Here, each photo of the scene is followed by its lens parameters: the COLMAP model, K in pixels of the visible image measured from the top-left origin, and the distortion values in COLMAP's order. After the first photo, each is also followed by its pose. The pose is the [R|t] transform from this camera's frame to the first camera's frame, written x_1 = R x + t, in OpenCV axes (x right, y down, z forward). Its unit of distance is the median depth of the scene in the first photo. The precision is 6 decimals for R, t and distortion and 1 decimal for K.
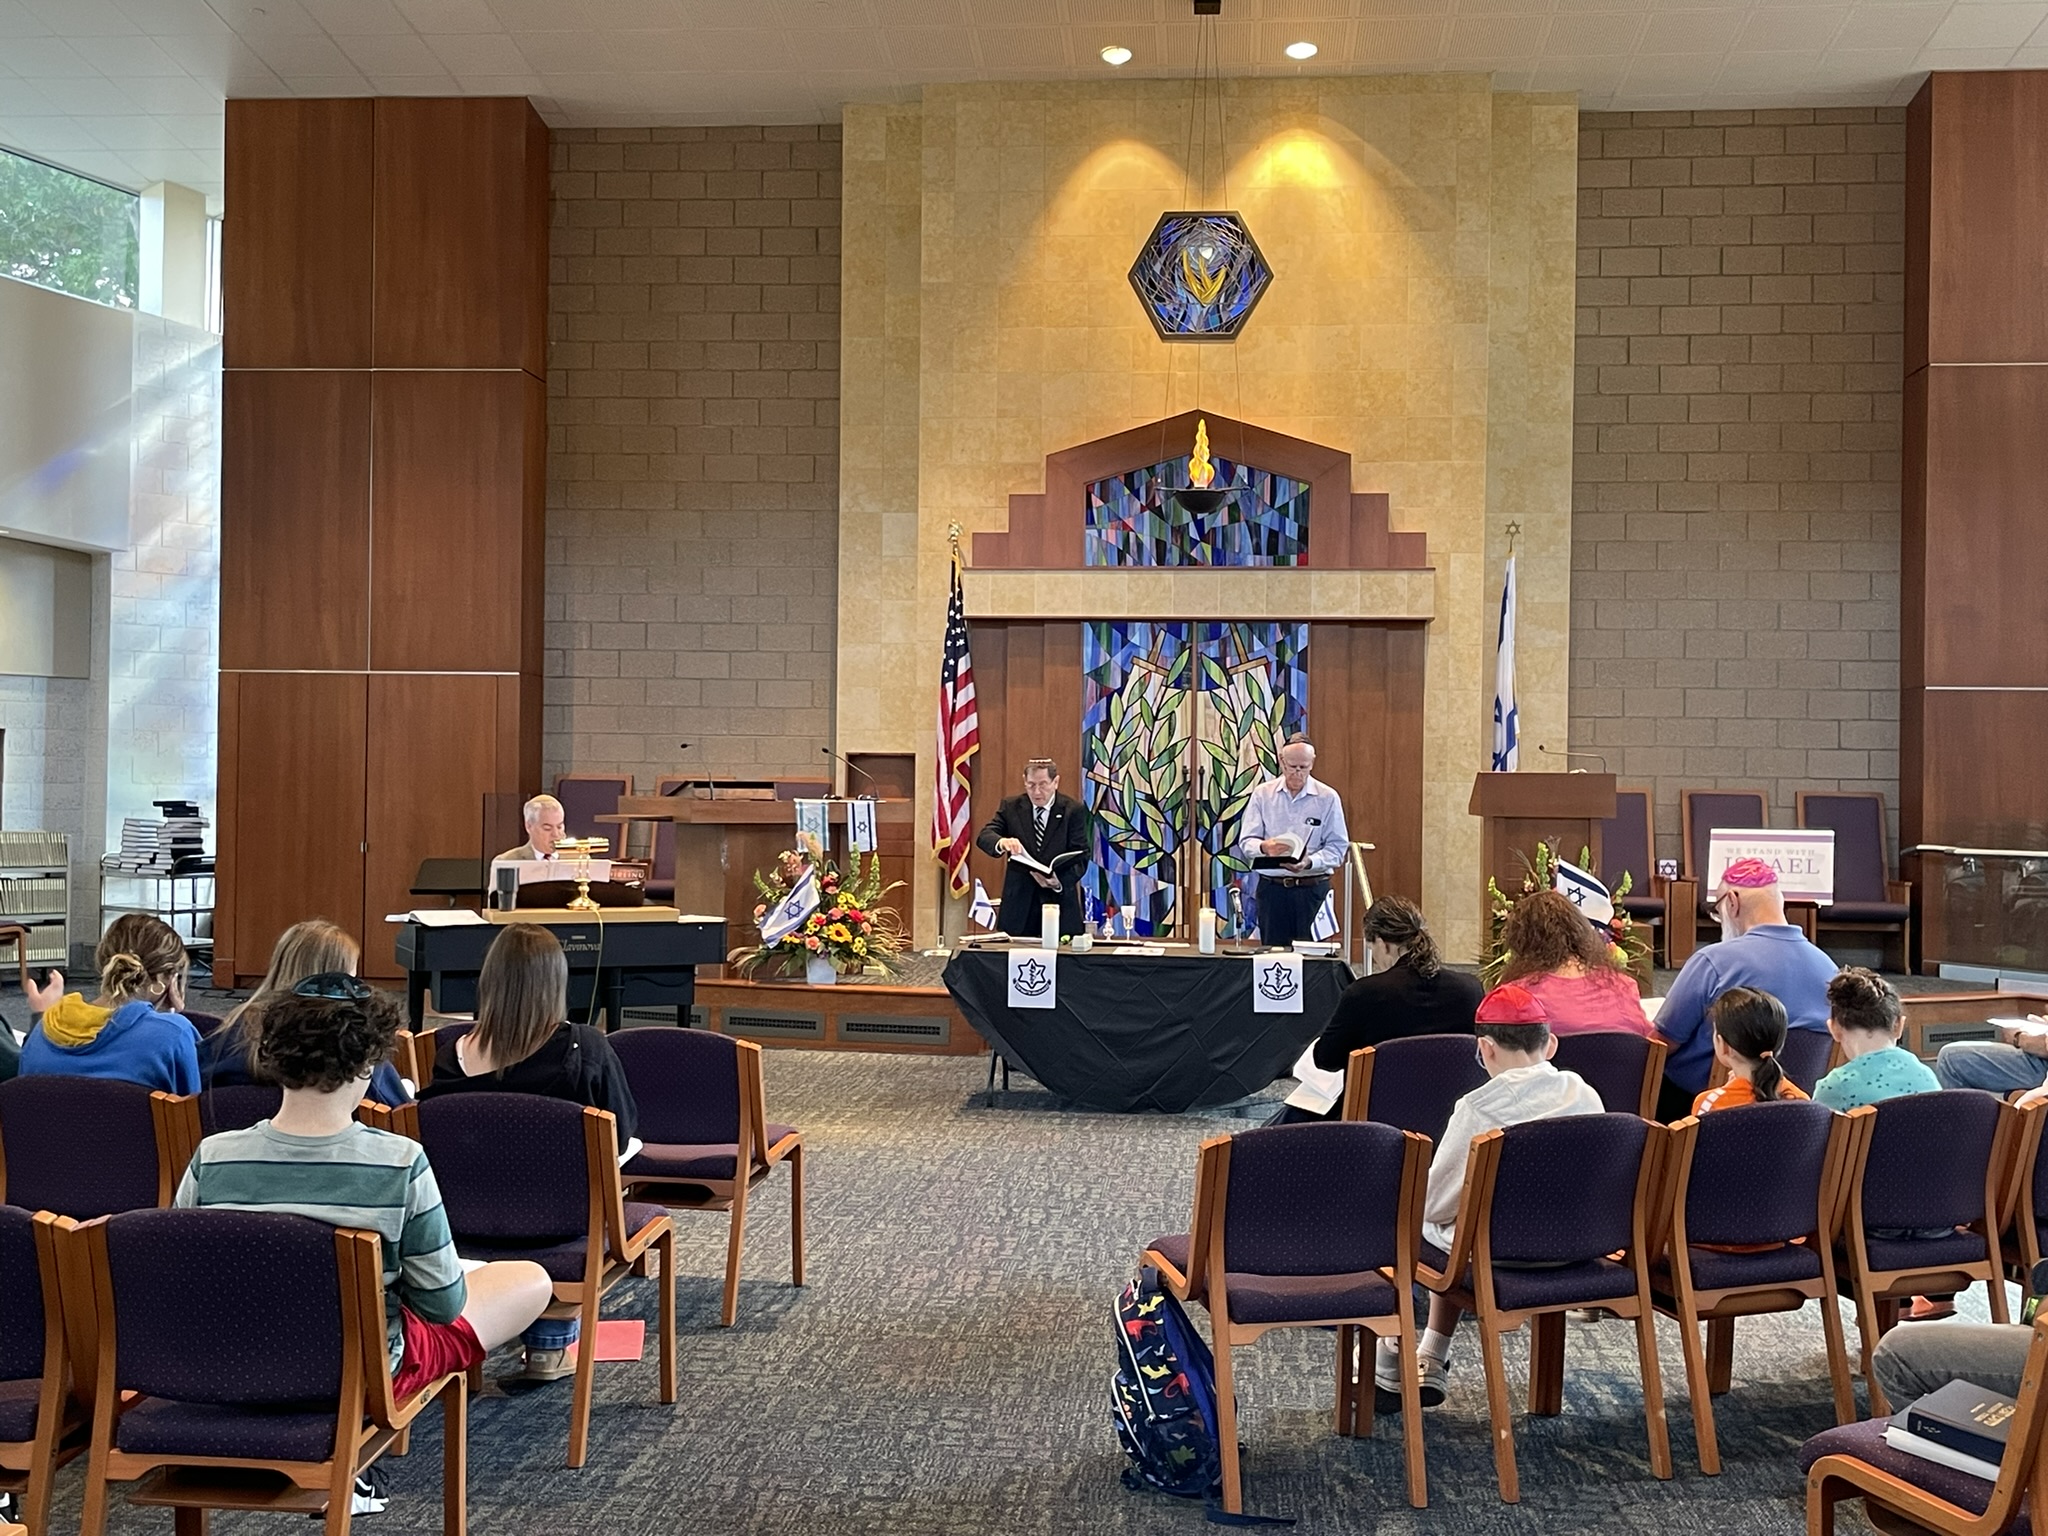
lens RADIAL K [[2182.1, 0, 991.9], [0, 2182.1, 786.2], [0, 0, 1]] dist [0.065083, 0.000000]
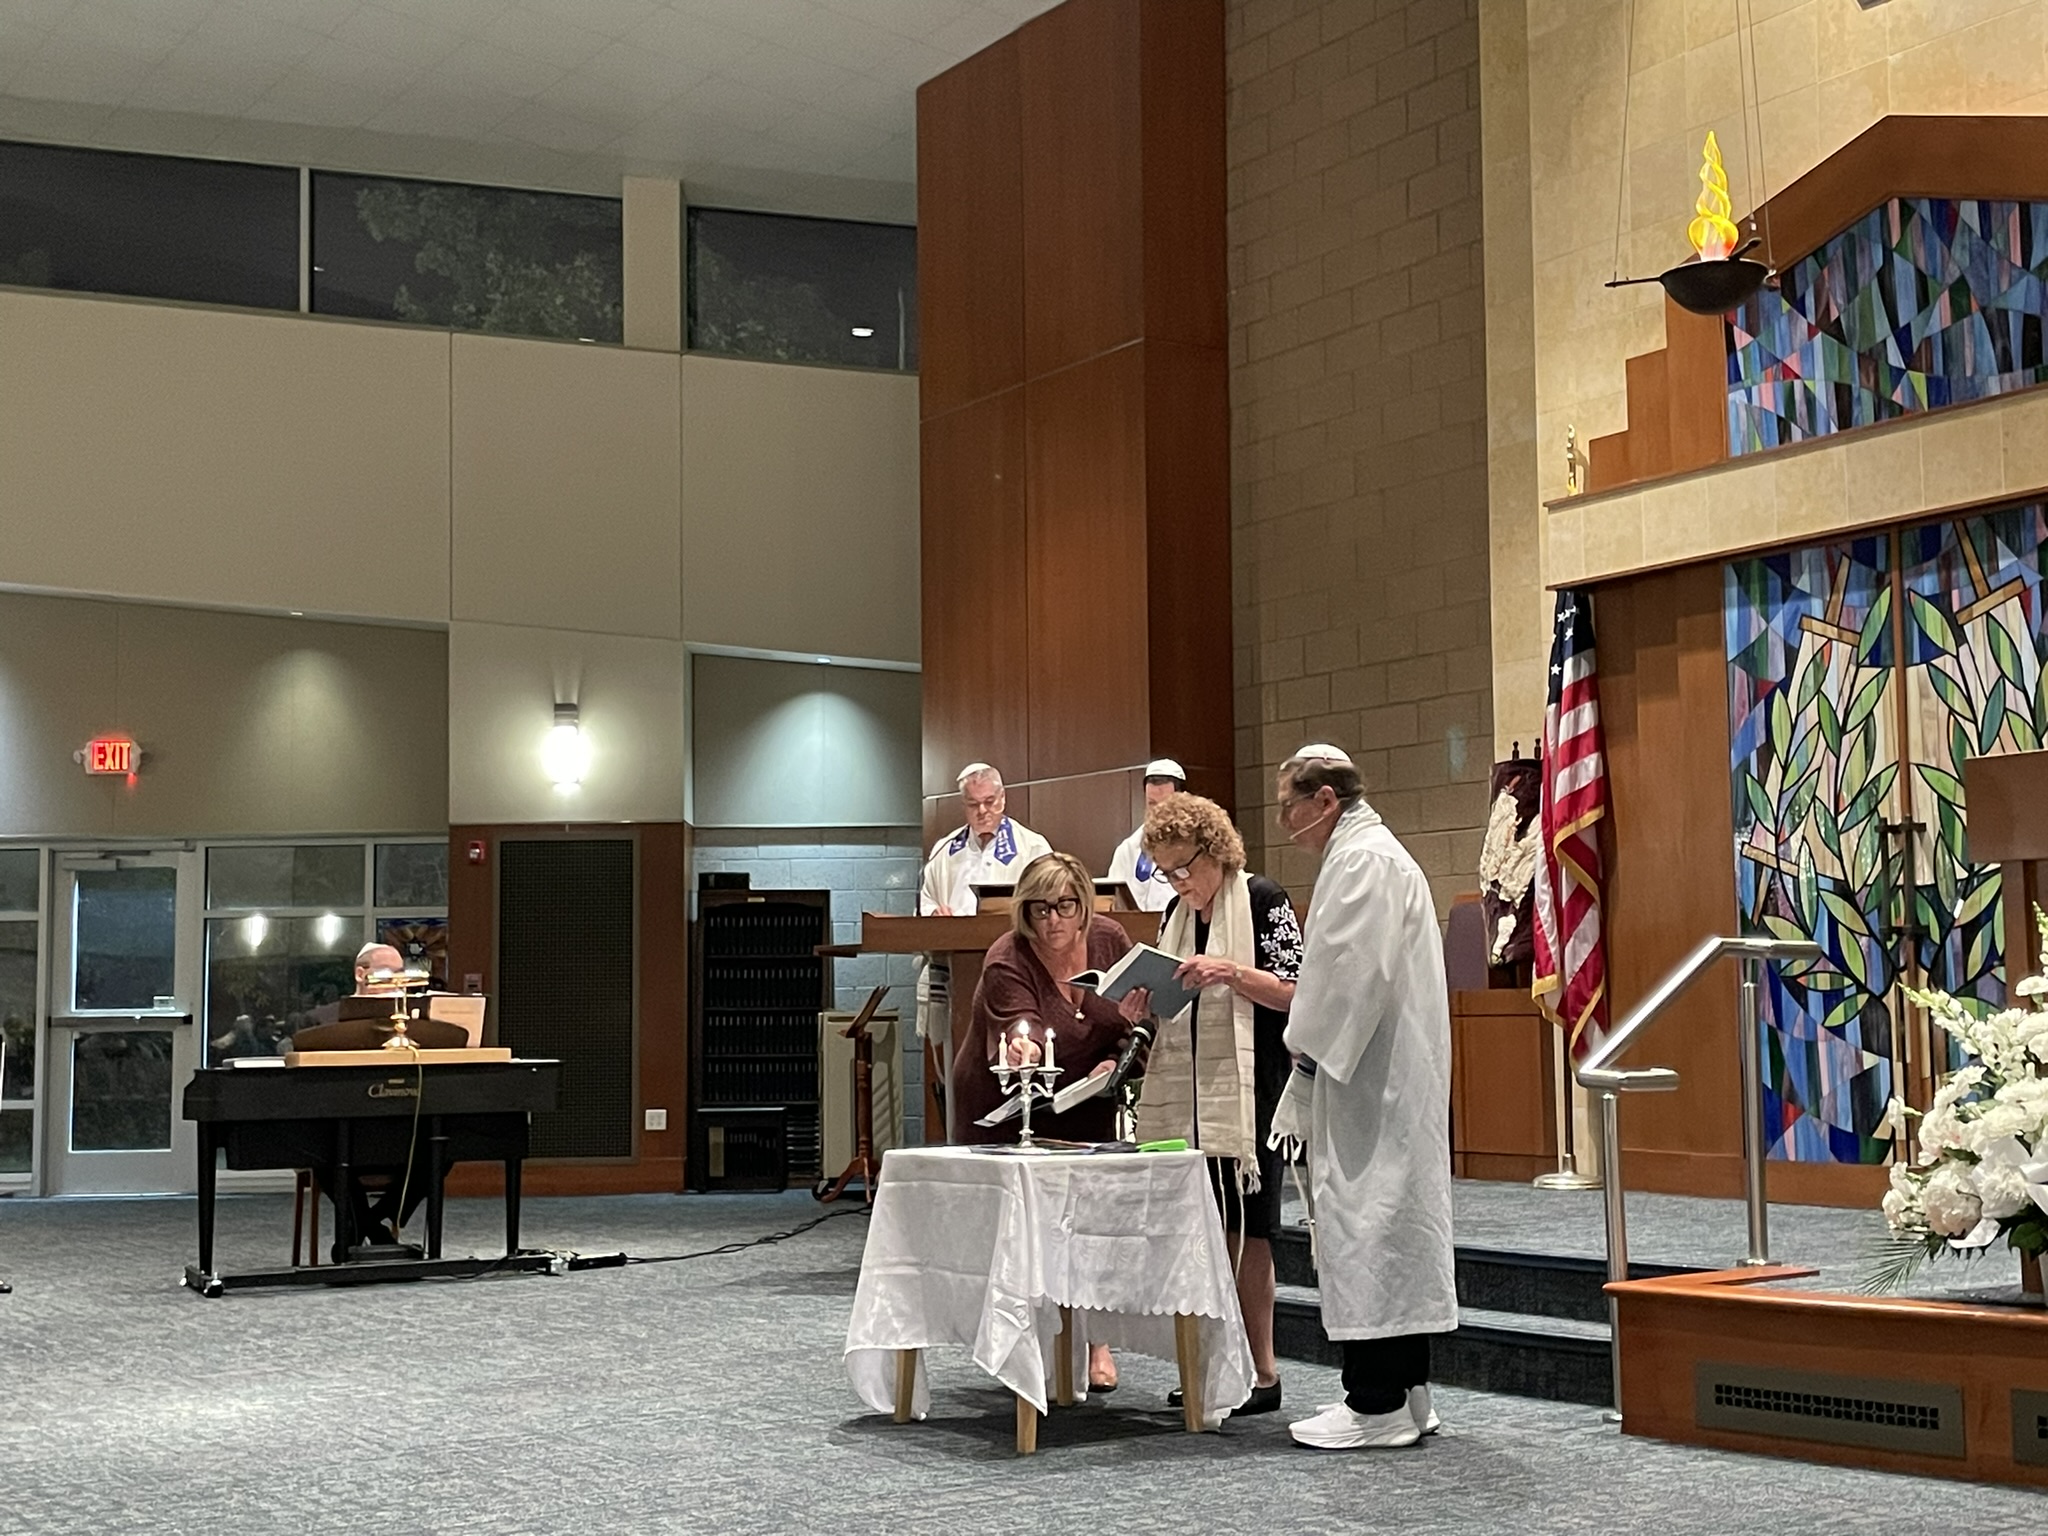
lens RADIAL K [[2682.5, 0, 1030.0], [0, 2682.5, 783.6], [0, 0, 1]] dist [0.055023, 0.000000]
pose [[0.624934, -0.087758, -0.775729, 0.441874], [0.020960, 0.995190, -0.095699, 0.037399], [0.780396, 0.043546, 0.623768, 0.460403]]
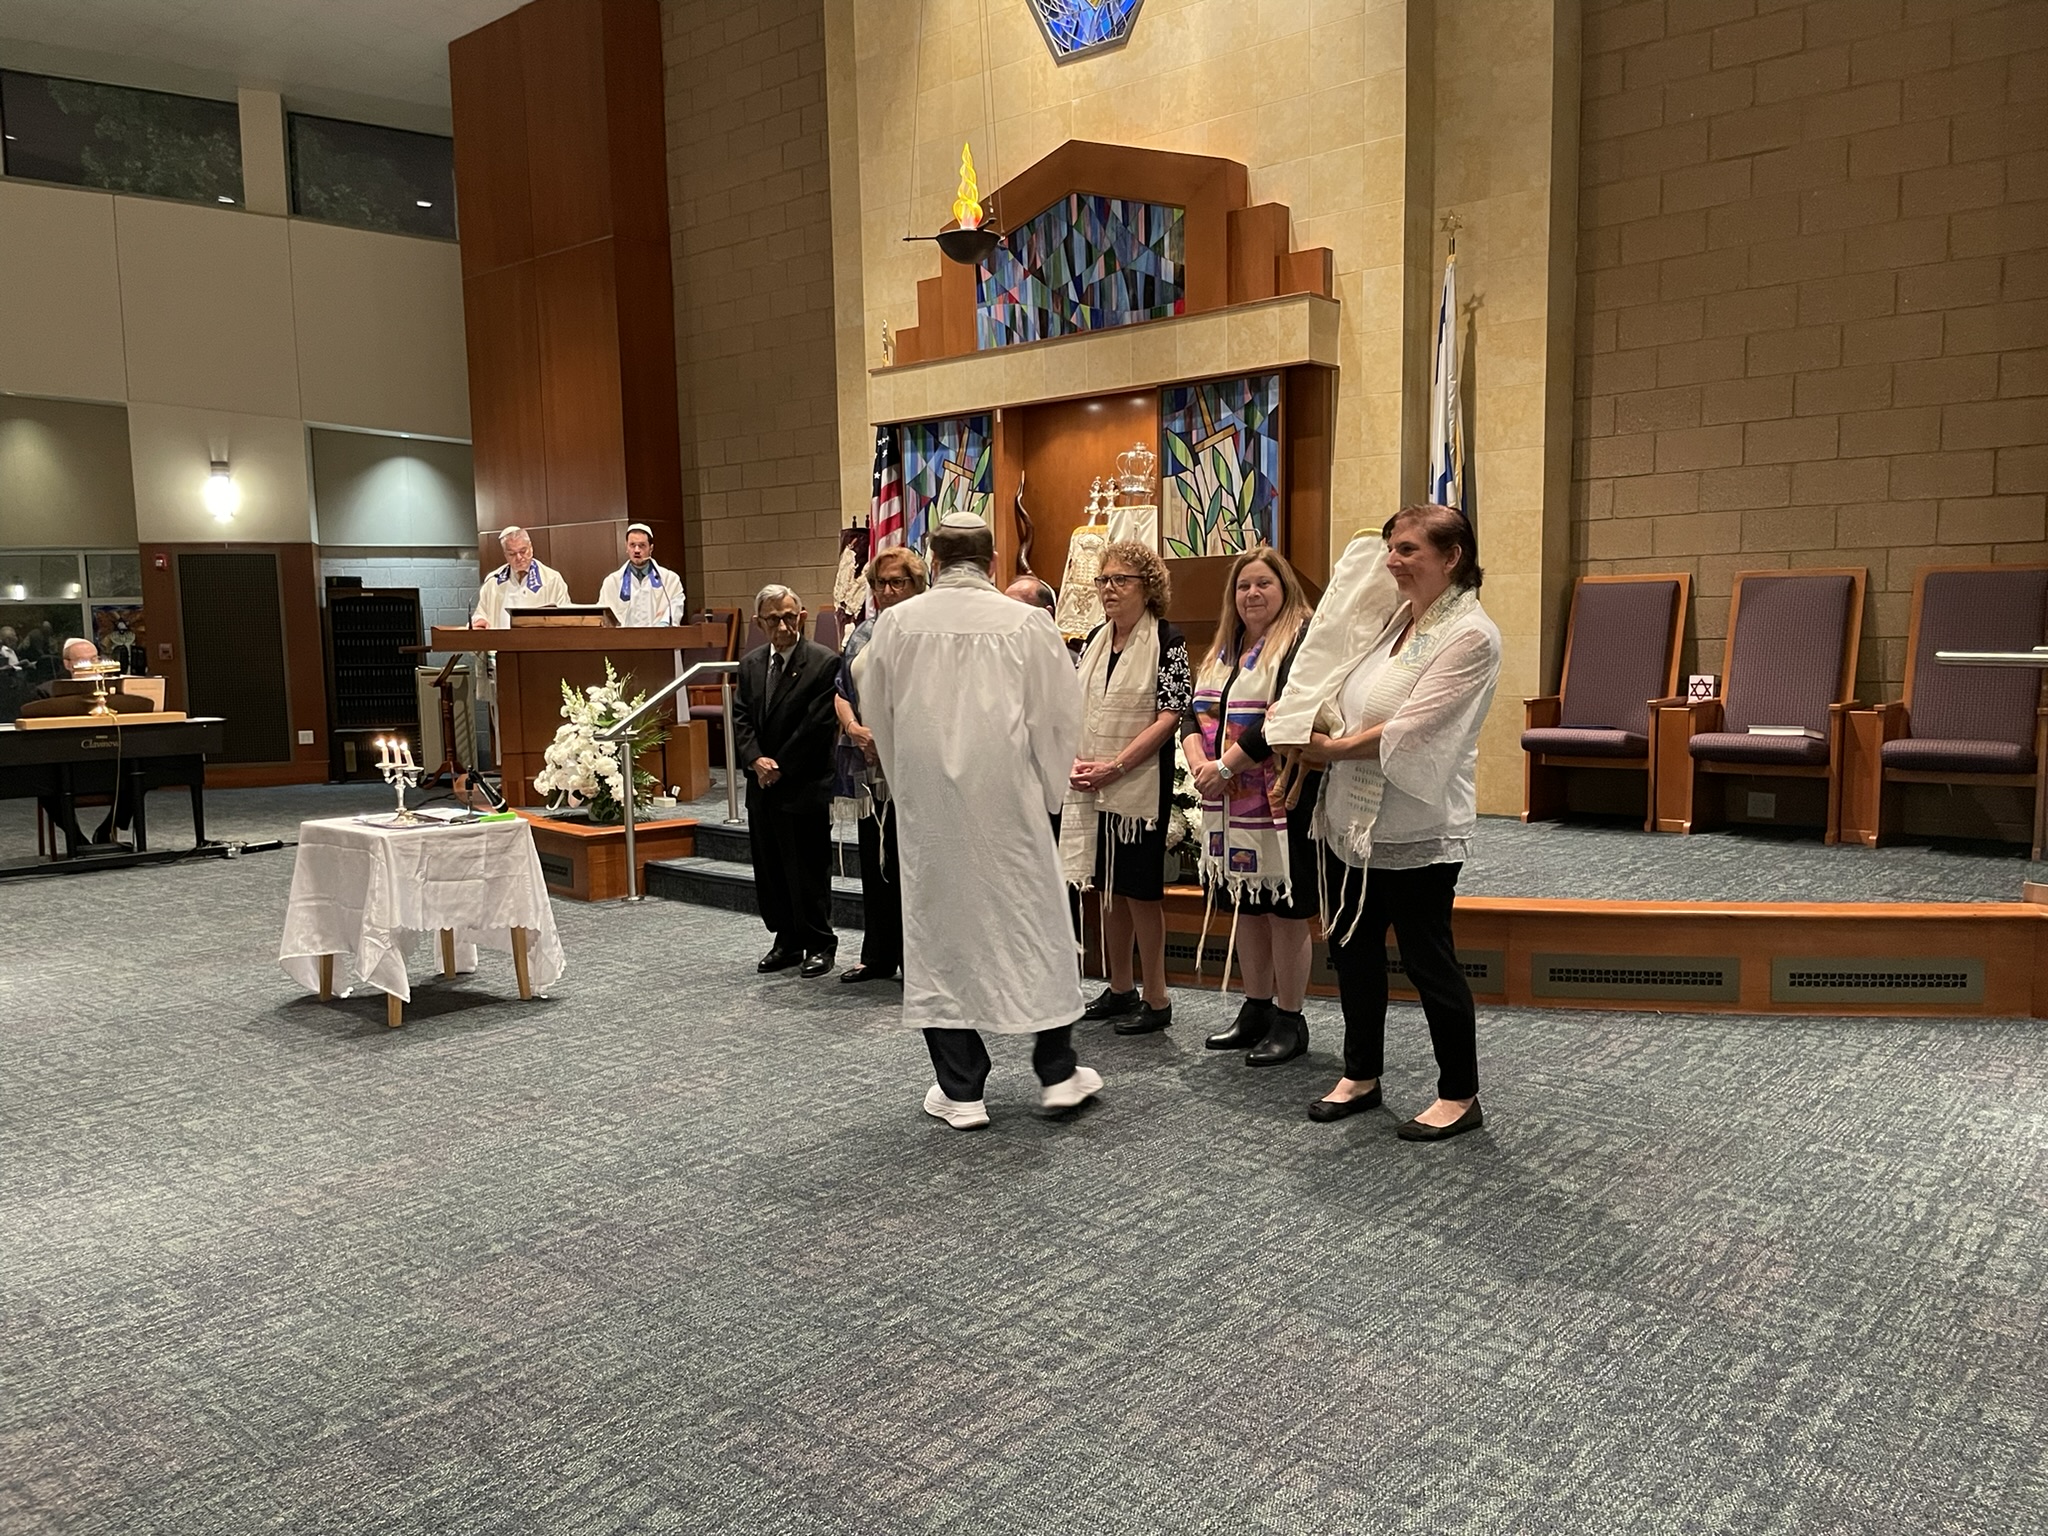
lens RADIAL K [[1549.2, 0, 1034.1], [0, 1549.2, 792.4], [0, 0, 1]] dist [0.081933, -0.105817]
pose [[0.820730, 0.032241, -0.570406, 0.429800], [0.029779, 0.994635, 0.099067, 0.015108], [0.570540, -0.098294, 0.815366, 0.481274]]
